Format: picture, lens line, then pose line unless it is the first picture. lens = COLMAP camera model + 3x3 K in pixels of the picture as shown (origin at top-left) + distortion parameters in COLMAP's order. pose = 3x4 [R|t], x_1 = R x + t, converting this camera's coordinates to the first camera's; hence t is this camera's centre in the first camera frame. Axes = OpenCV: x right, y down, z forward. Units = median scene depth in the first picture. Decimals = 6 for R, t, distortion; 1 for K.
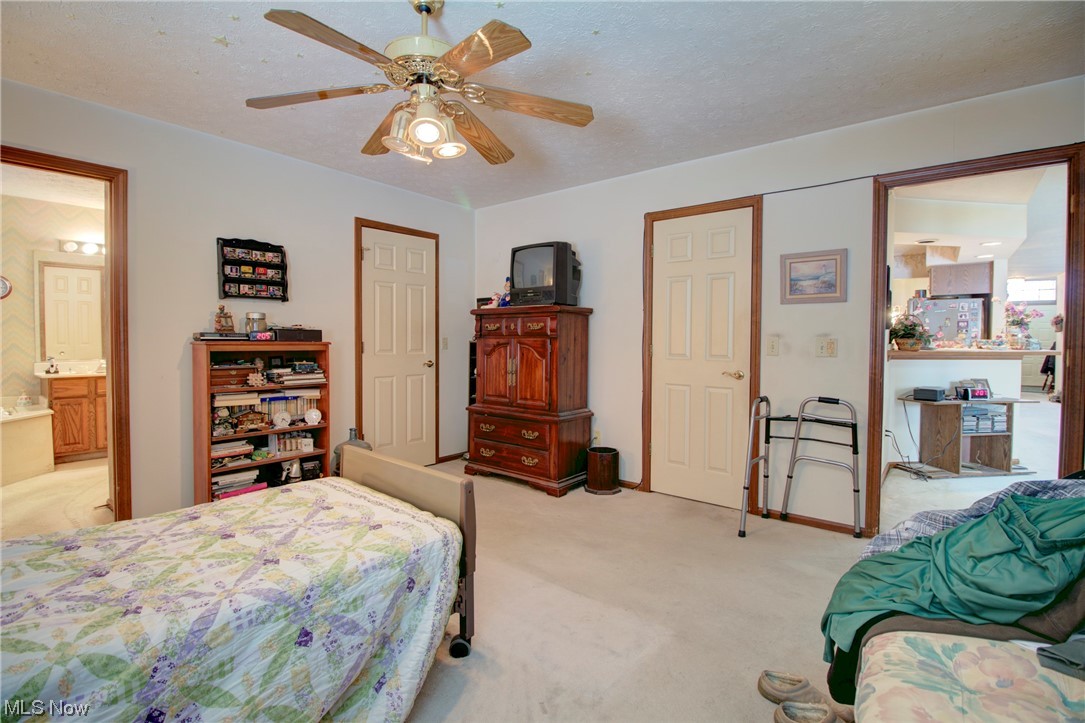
lens RADIAL K [[500.3, 0, 540.4], [0, 500.3, 350.0], [0, 0, 1]] dist [0.001054, -0.013781]
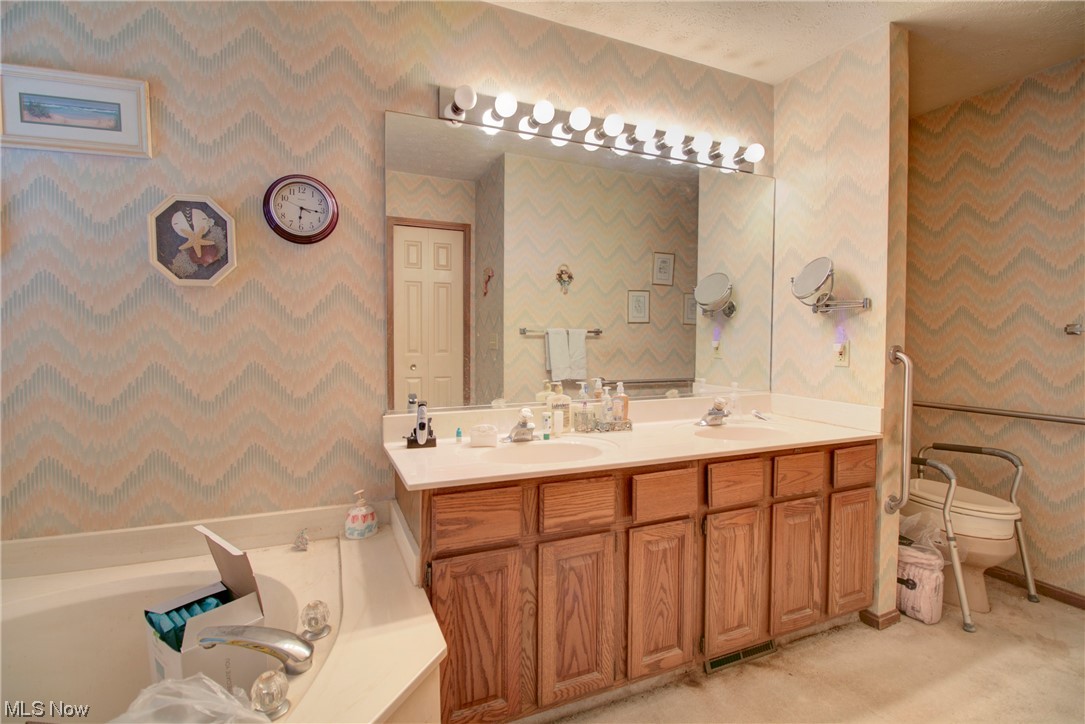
lens RADIAL K [[500.3, 0, 540.4], [0, 500.3, 350.5], [0, 0, 1]] dist [0.001054, -0.013781]
pose [[0.888989, 0.012271, -0.457764, -0.779638], [-0.012744, 0.999917, 0.002054, -0.026296], [0.457751, 0.004008, 0.889071, 0.747964]]
